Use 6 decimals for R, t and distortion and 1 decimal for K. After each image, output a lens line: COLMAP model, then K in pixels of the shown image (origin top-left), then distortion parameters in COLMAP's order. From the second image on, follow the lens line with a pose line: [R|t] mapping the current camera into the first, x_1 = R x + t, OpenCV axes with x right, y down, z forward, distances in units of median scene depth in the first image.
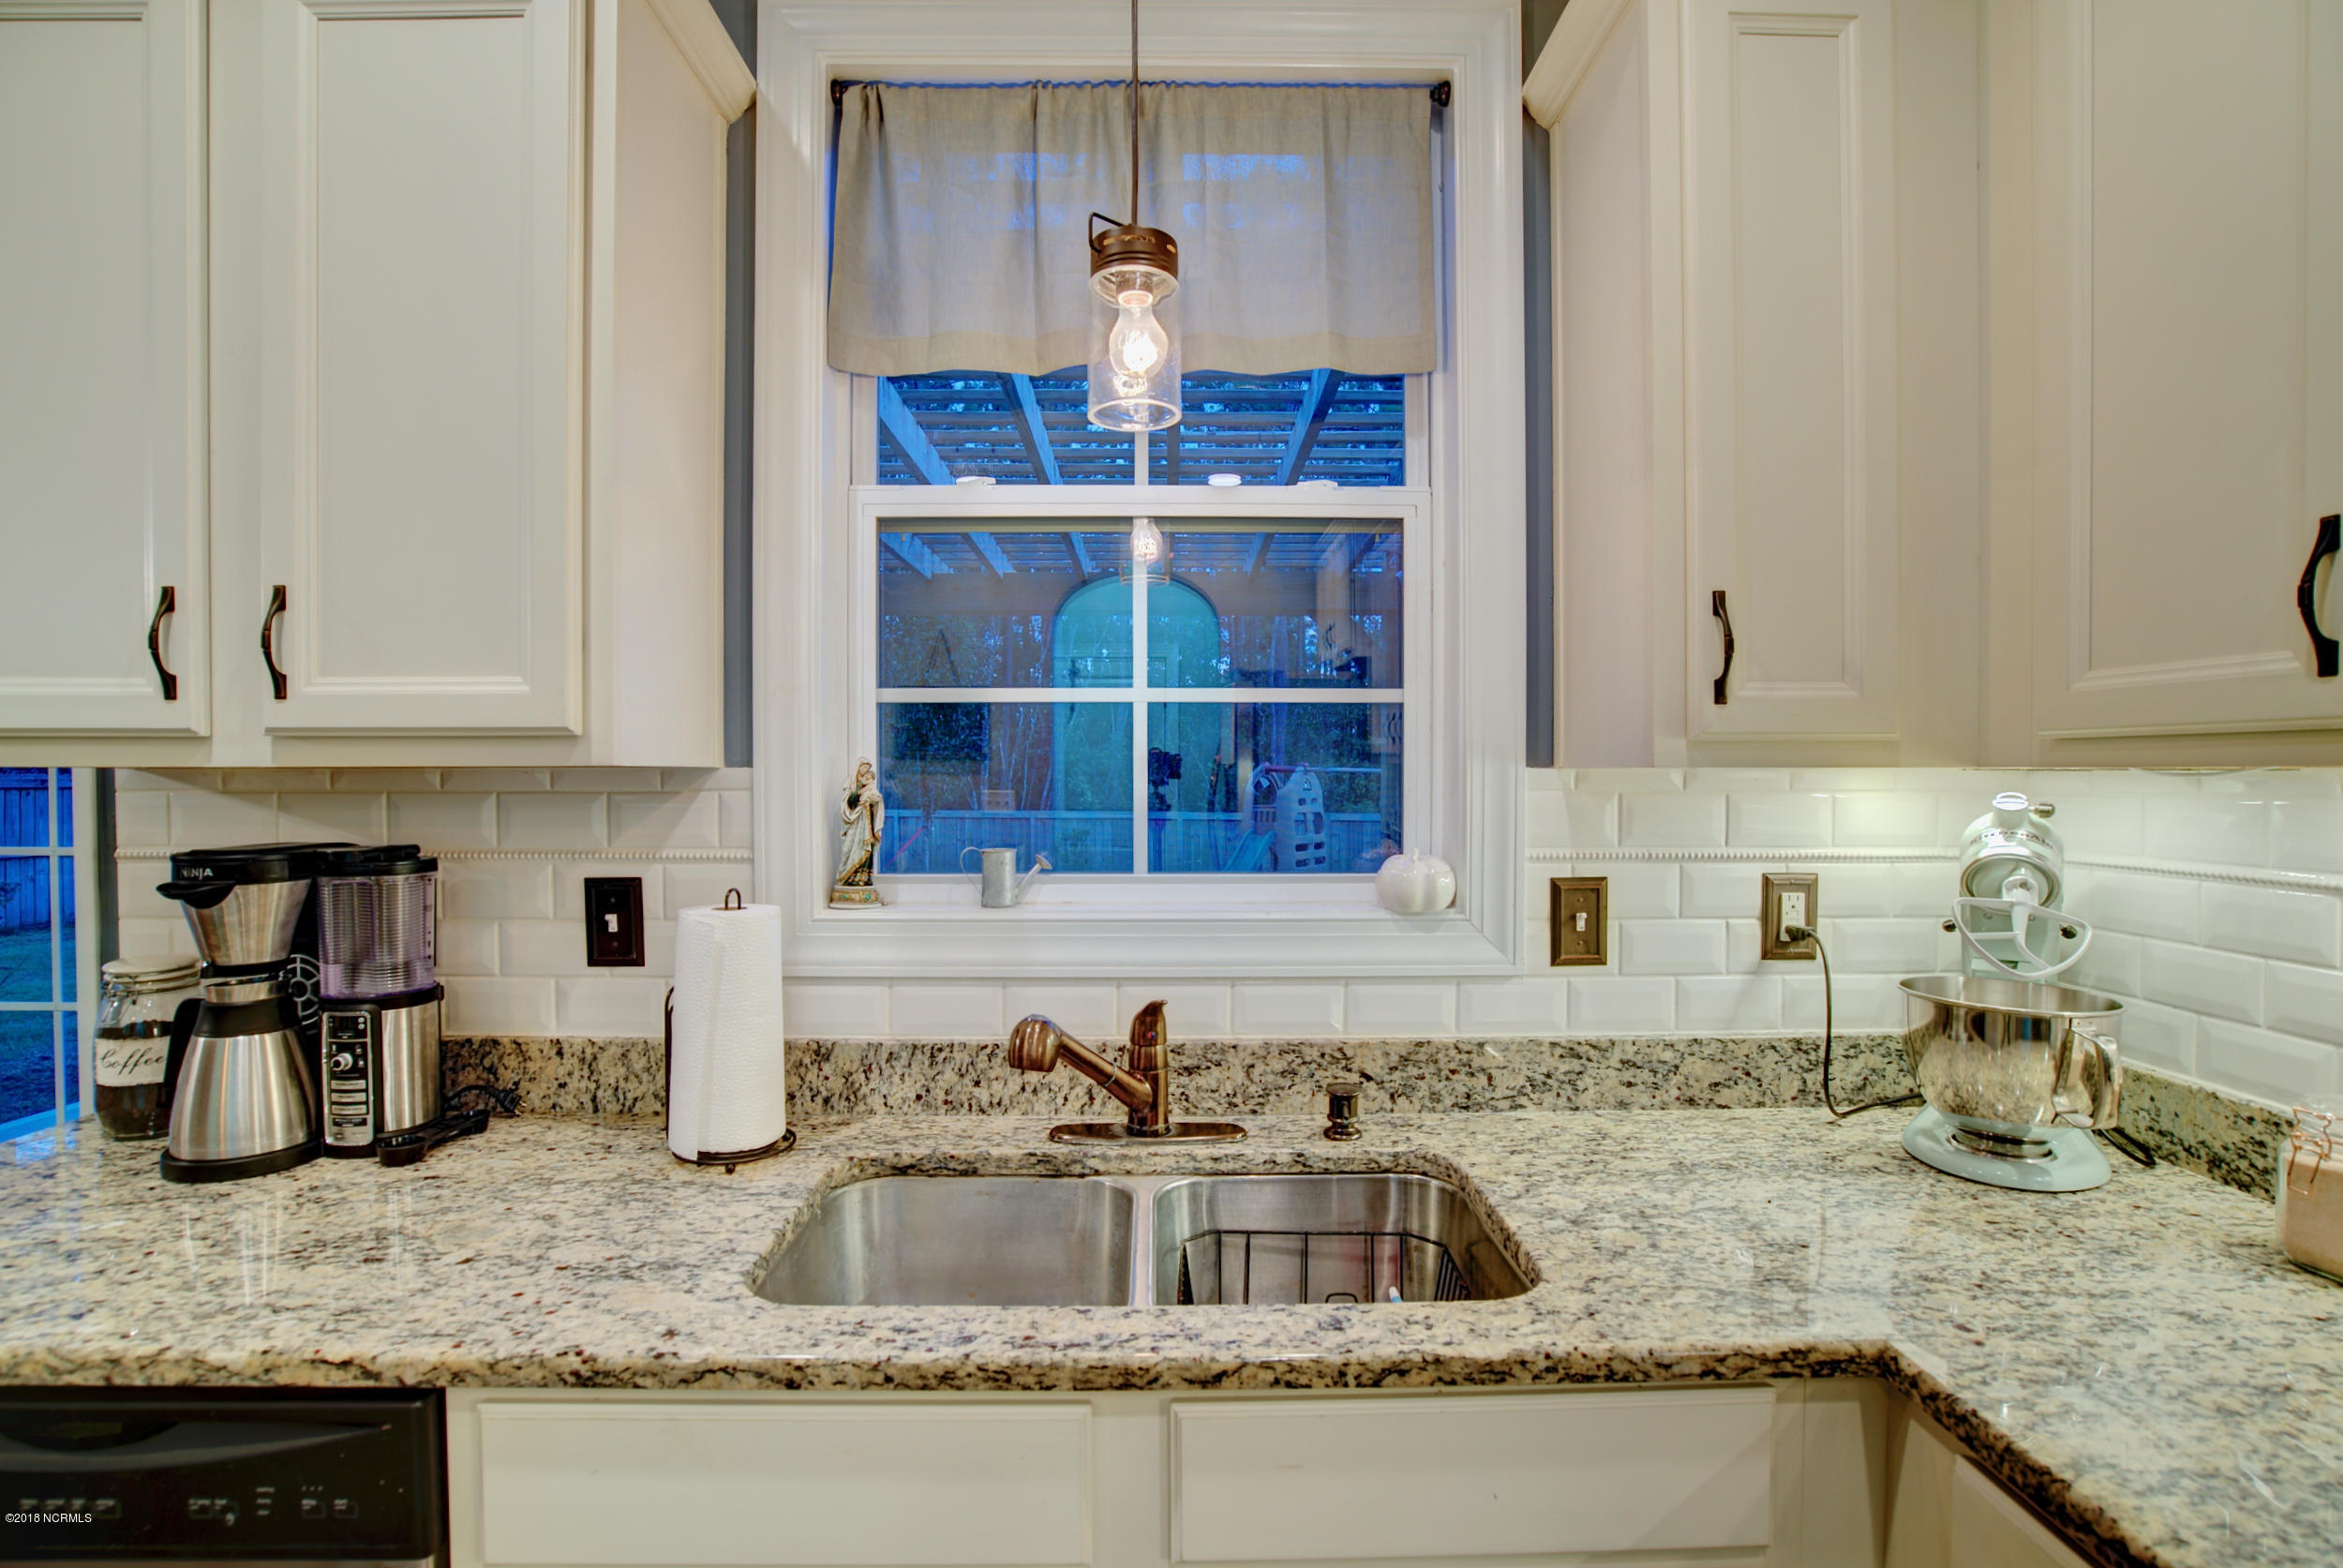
lens RADIAL K [[1078.5, 0, 1172.2], [0, 1078.5, 788.3], [0, 0, 1]] dist [-0.063752, 0.027051]
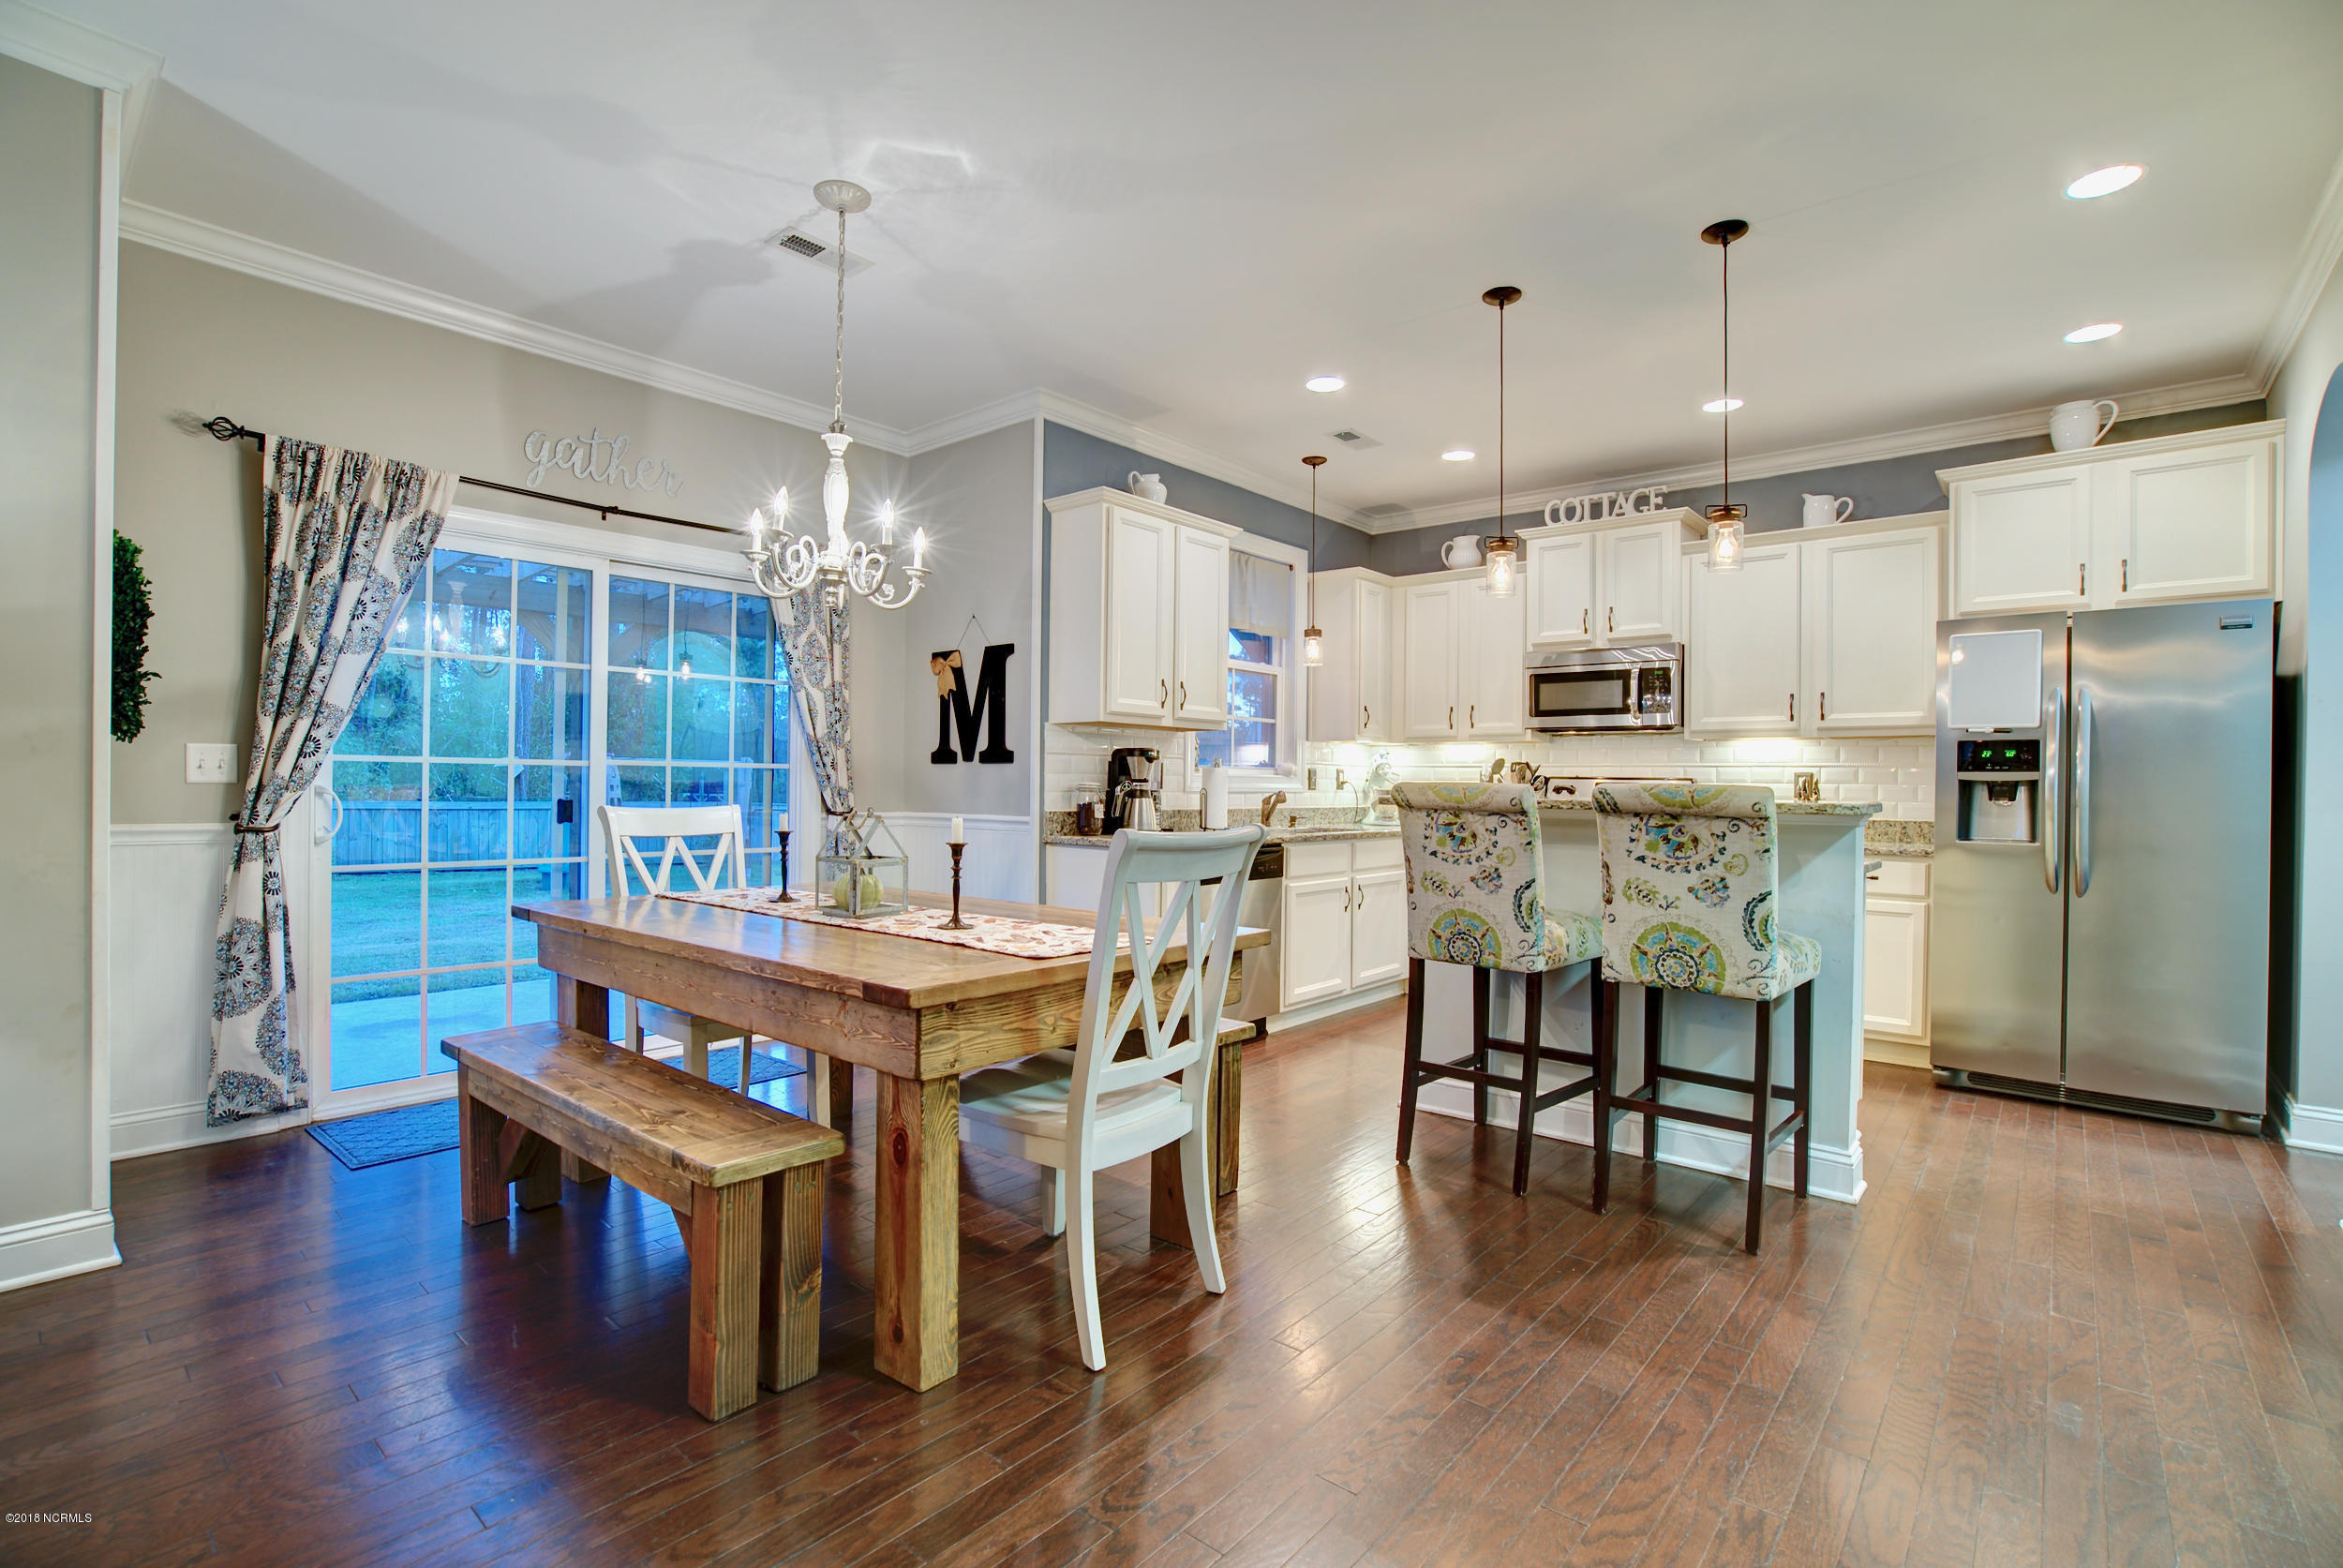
lens RADIAL K [[1078.5, 0, 1172.2], [0, 1078.5, 788.3], [0, 0, 1]] dist [-0.063752, 0.027051]
pose [[0.669059, 0.001692, 0.743208, -3.064952], [0.004610, 0.999969, -0.006427, 0.186987], [-0.743195, 0.007727, 0.669030, -1.359112]]
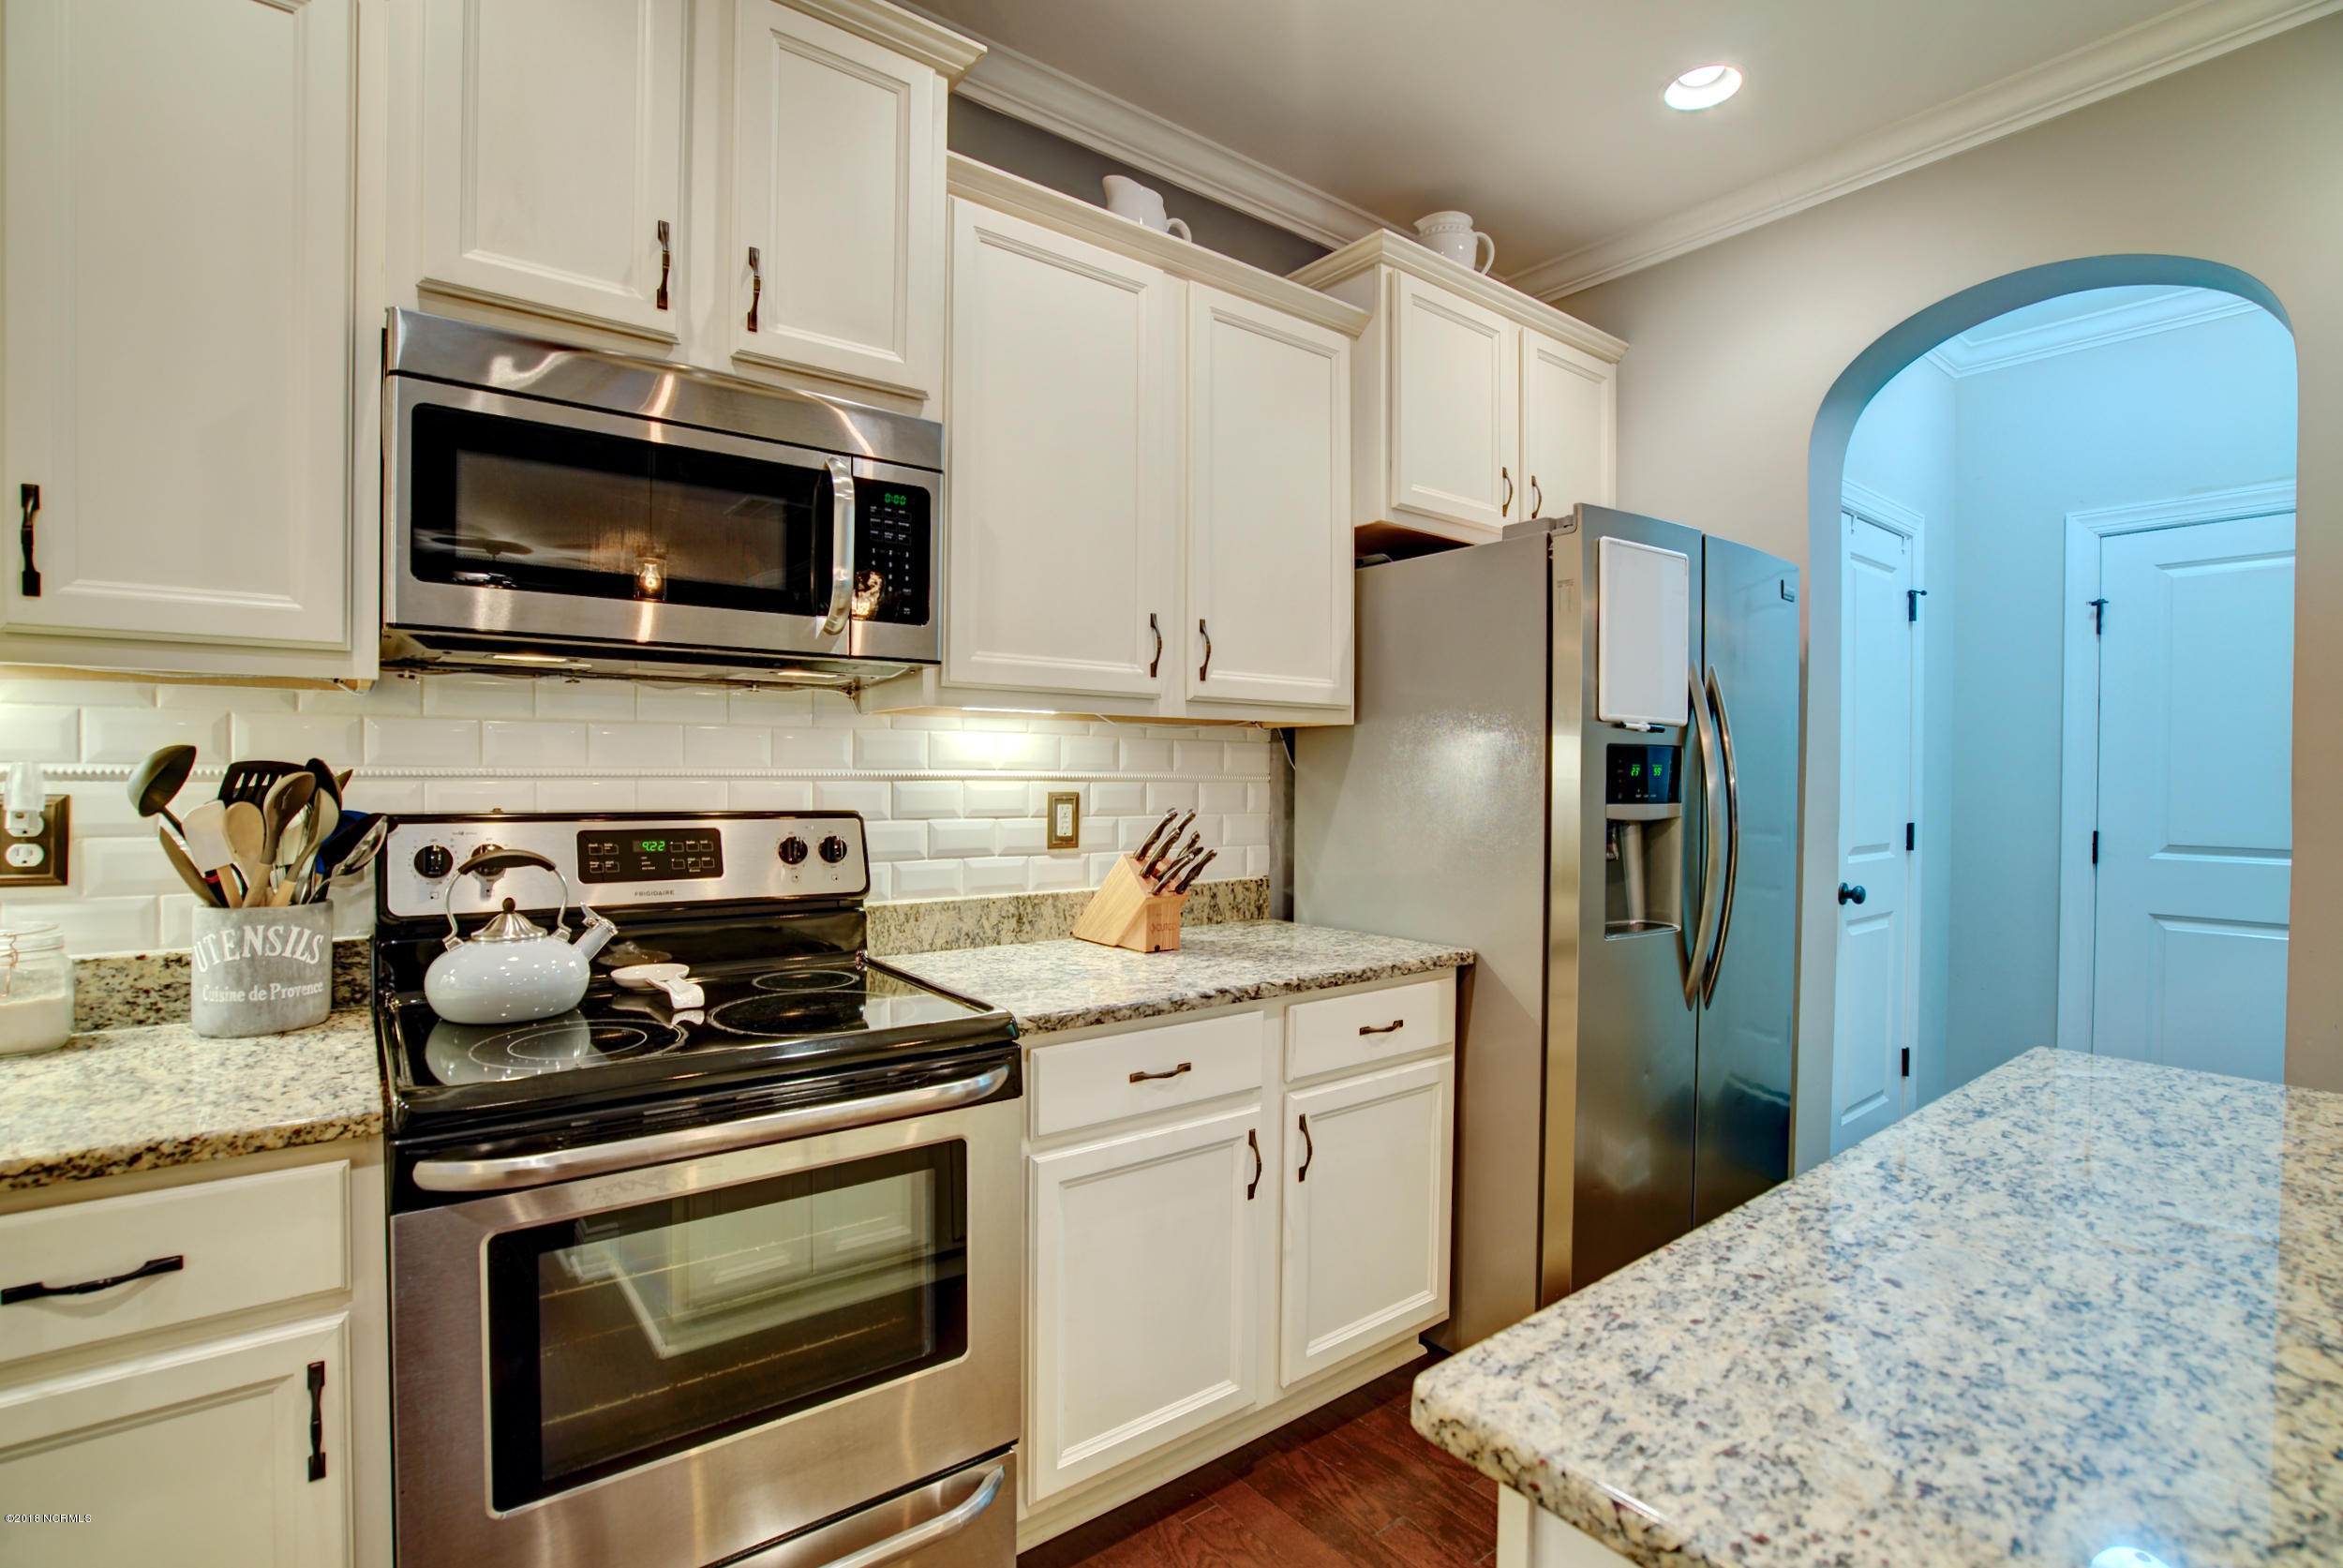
lens RADIAL K [[1104.6, 0, 1170.6], [0, 1104.6, 788.7], [0, 0, 1]] dist [-0.068506, 0.031186]
pose [[-0.595482, -0.017225, 0.803184, -0.538818], [0.005967, 0.999648, 0.025862, 0.076665], [-0.803347, 0.020193, -0.595169, 0.257211]]
